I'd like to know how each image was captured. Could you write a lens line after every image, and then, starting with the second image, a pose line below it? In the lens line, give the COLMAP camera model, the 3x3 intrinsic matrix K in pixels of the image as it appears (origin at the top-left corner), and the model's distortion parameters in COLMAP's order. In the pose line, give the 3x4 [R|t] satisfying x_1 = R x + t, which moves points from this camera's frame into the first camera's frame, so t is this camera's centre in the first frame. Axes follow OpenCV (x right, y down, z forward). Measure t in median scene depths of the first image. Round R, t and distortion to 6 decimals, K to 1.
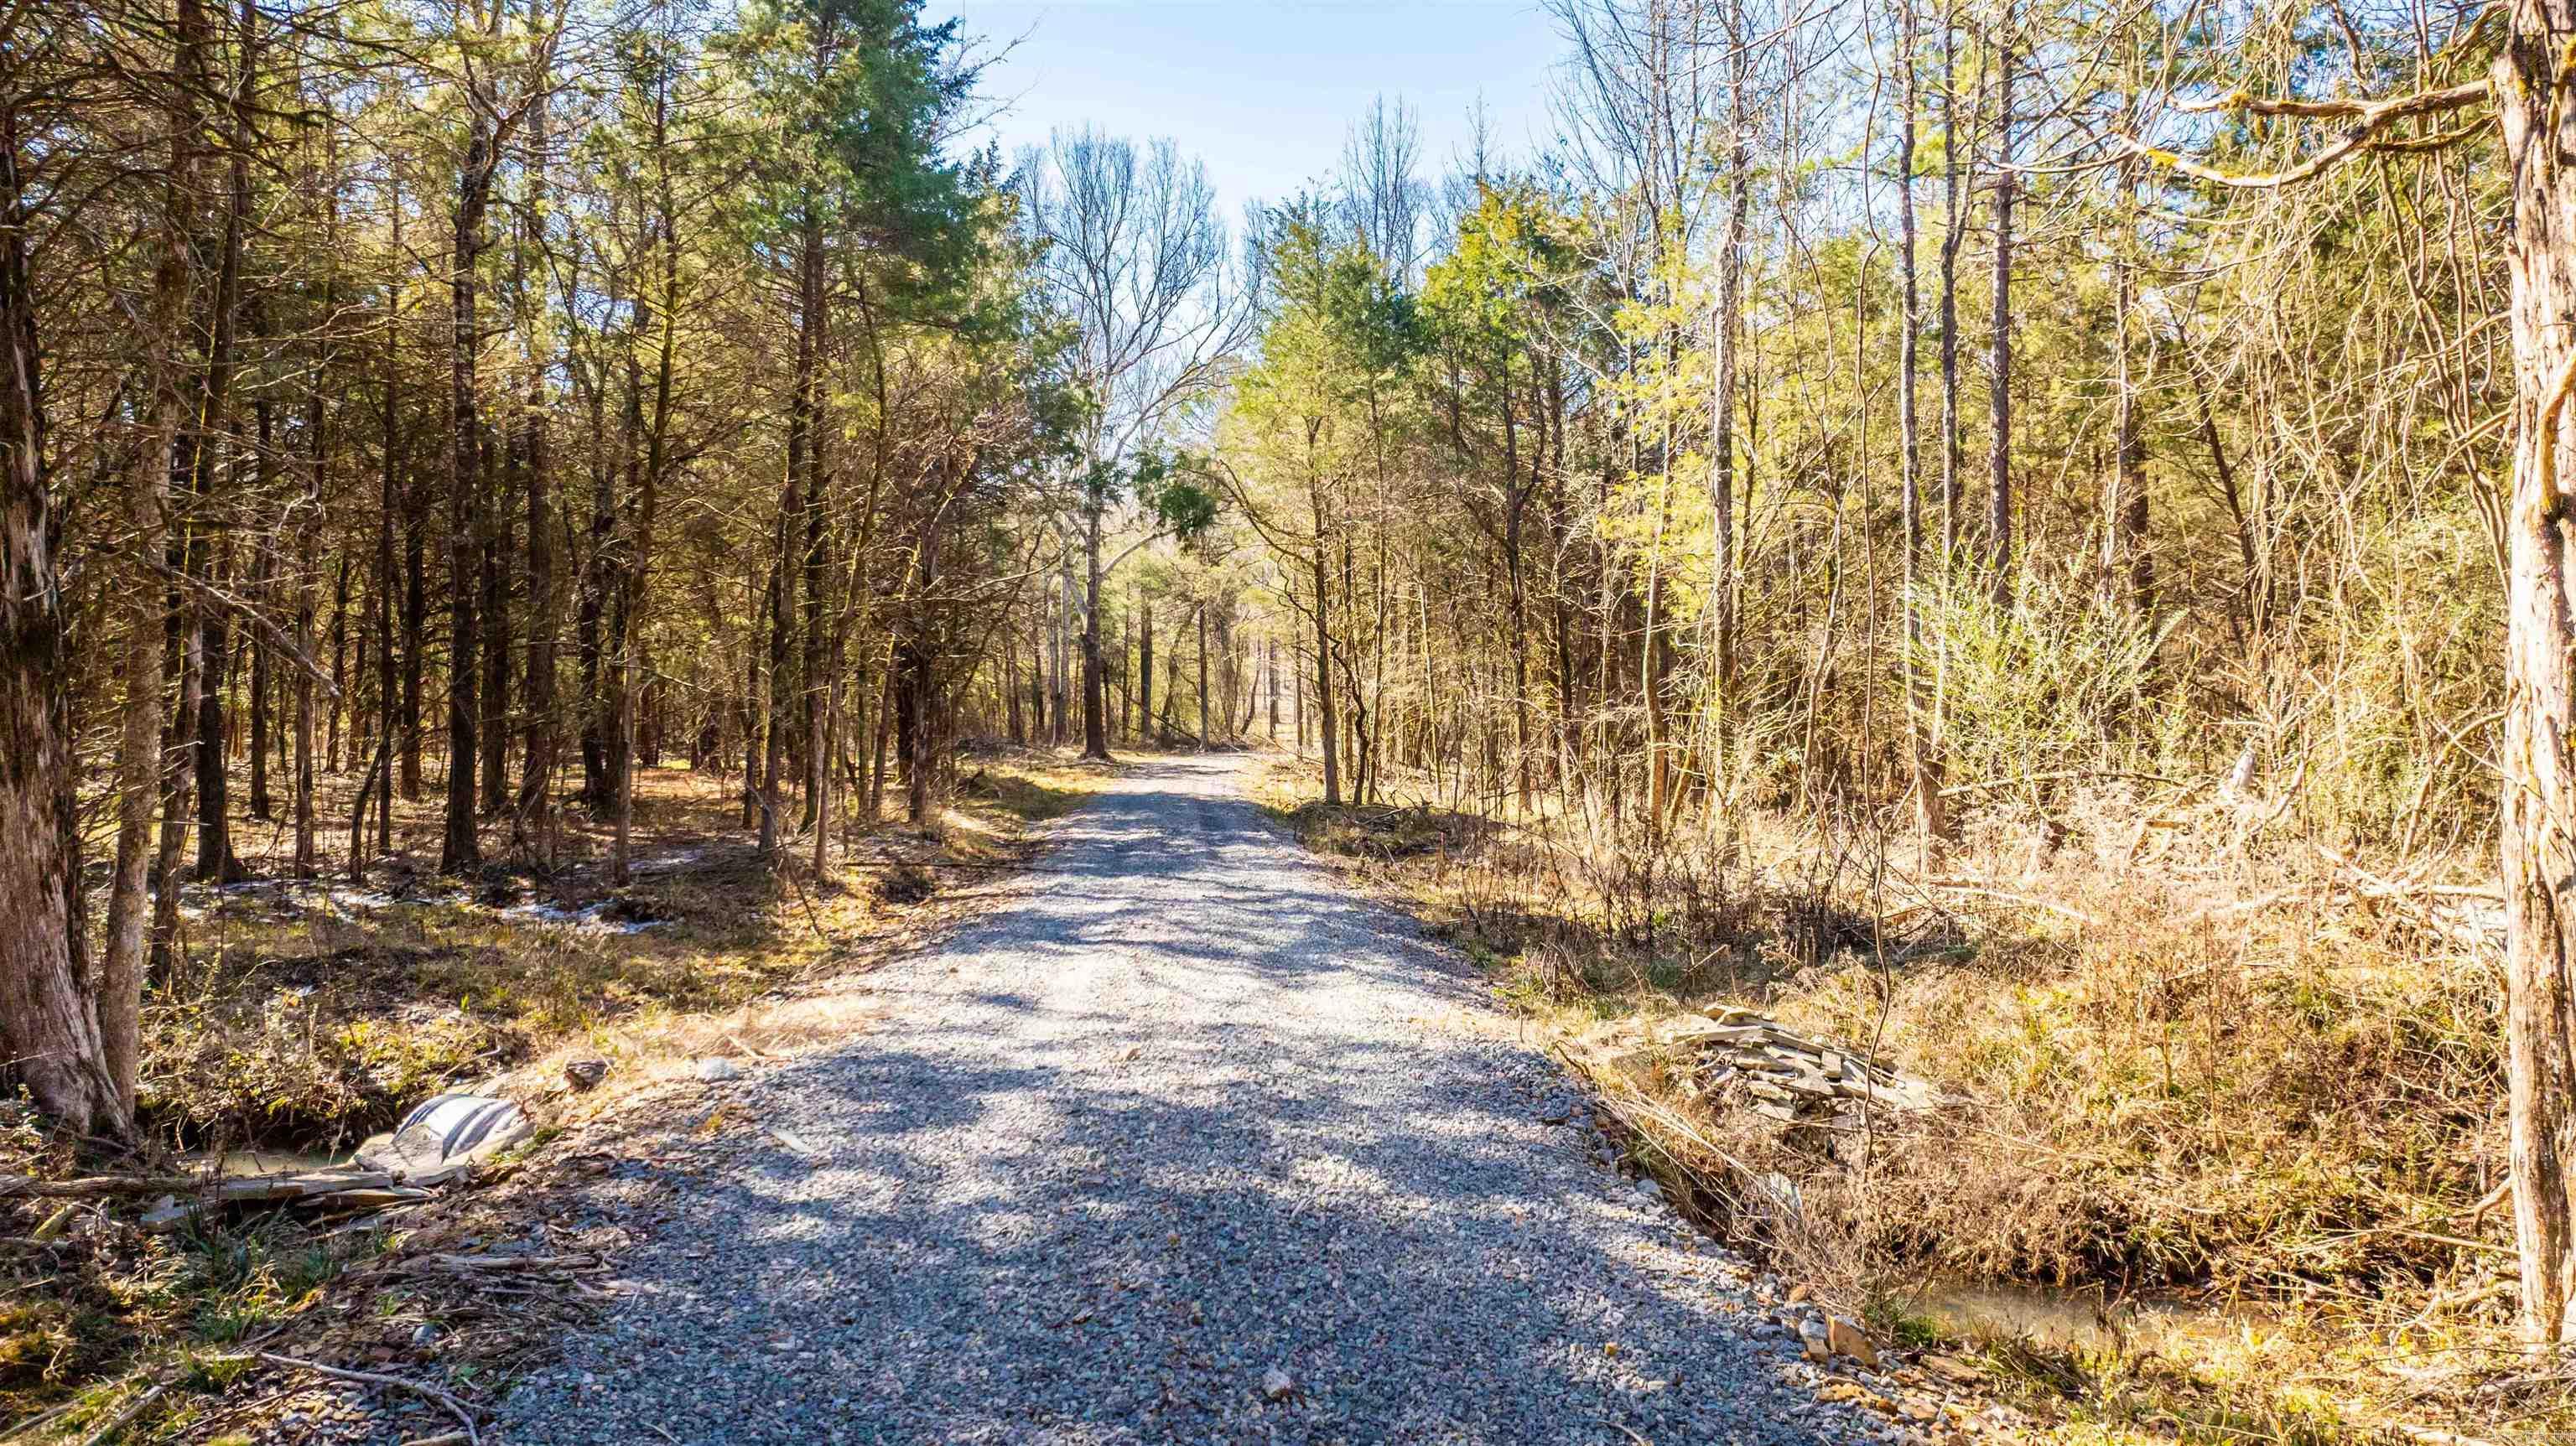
lens RADIAL K [[1801.6, 0, 1294.0], [0, 1801.6, 719.6], [0, 0, 1]] dist [-0.032493, 0.020957]
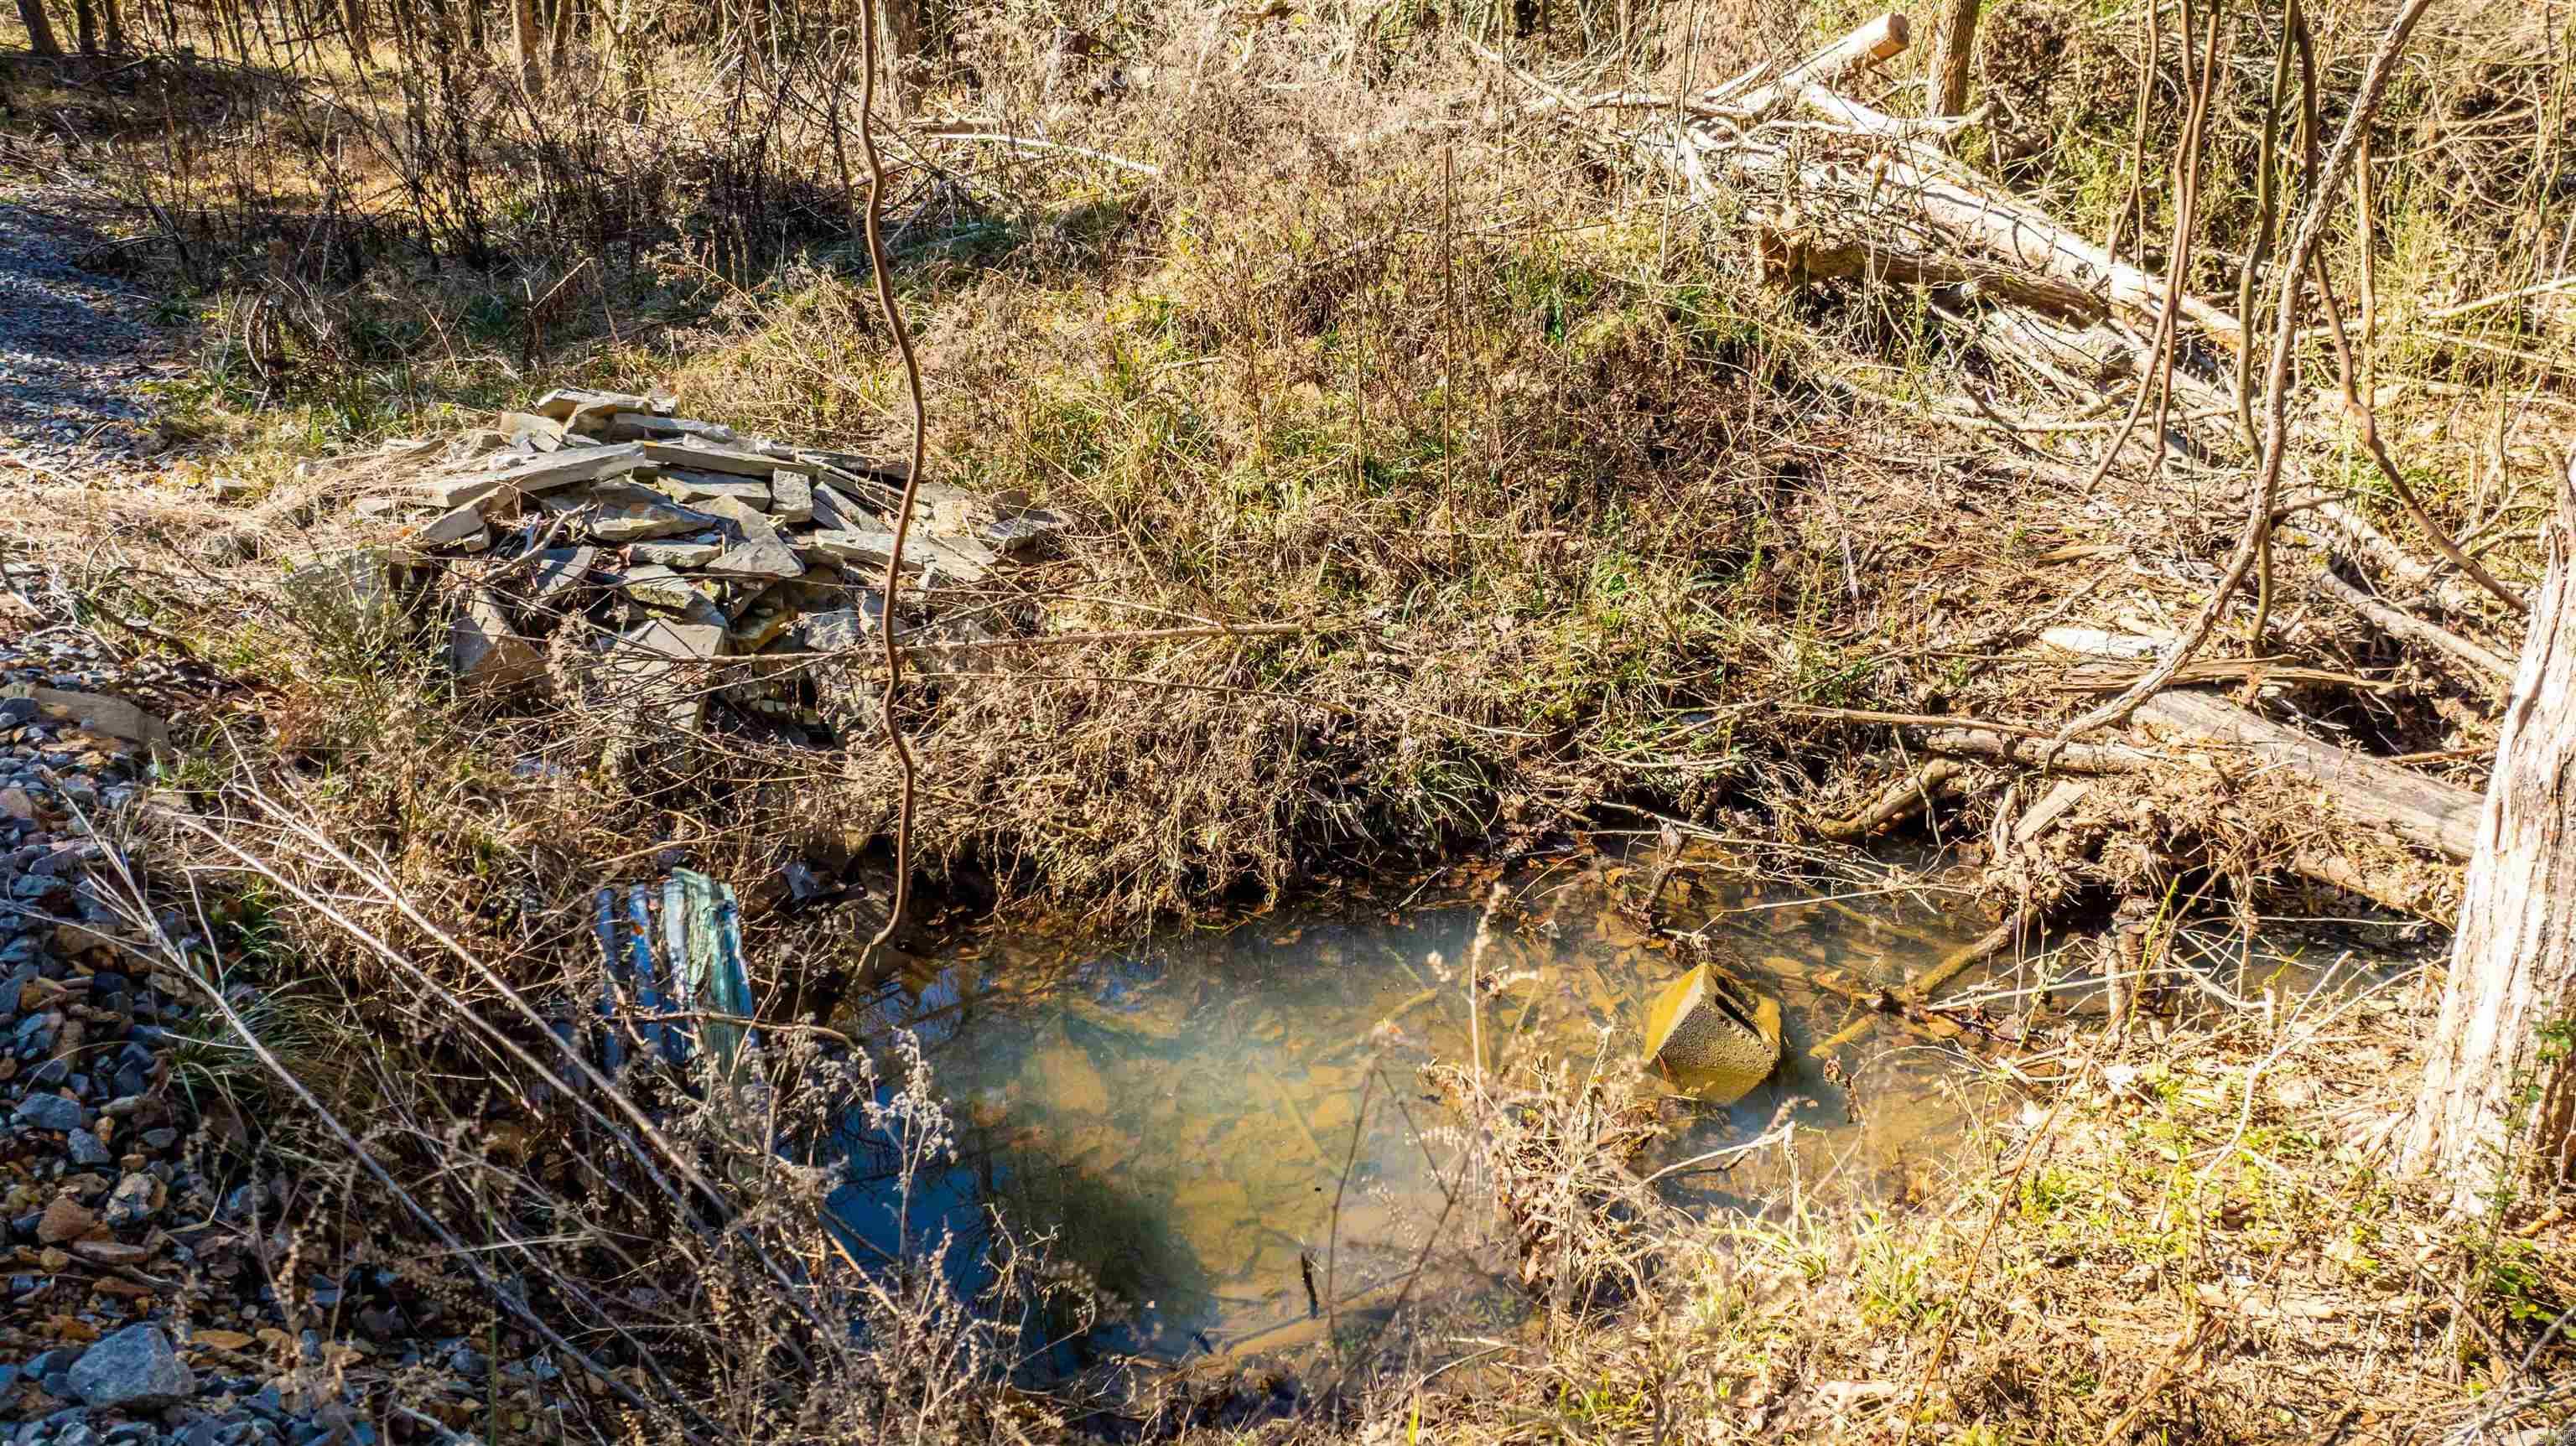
lens RADIAL K [[1801.6, 0, 1294.0], [0, 1801.6, 719.6], [0, 0, 1]] dist [-0.032493, 0.020957]
pose [[0.849626, -0.206972, 0.485076, 0.161868], [0.001199, 0.920530, 0.390669, 0.051185], [-0.527385, -0.331341, 0.782354, 0.510993]]
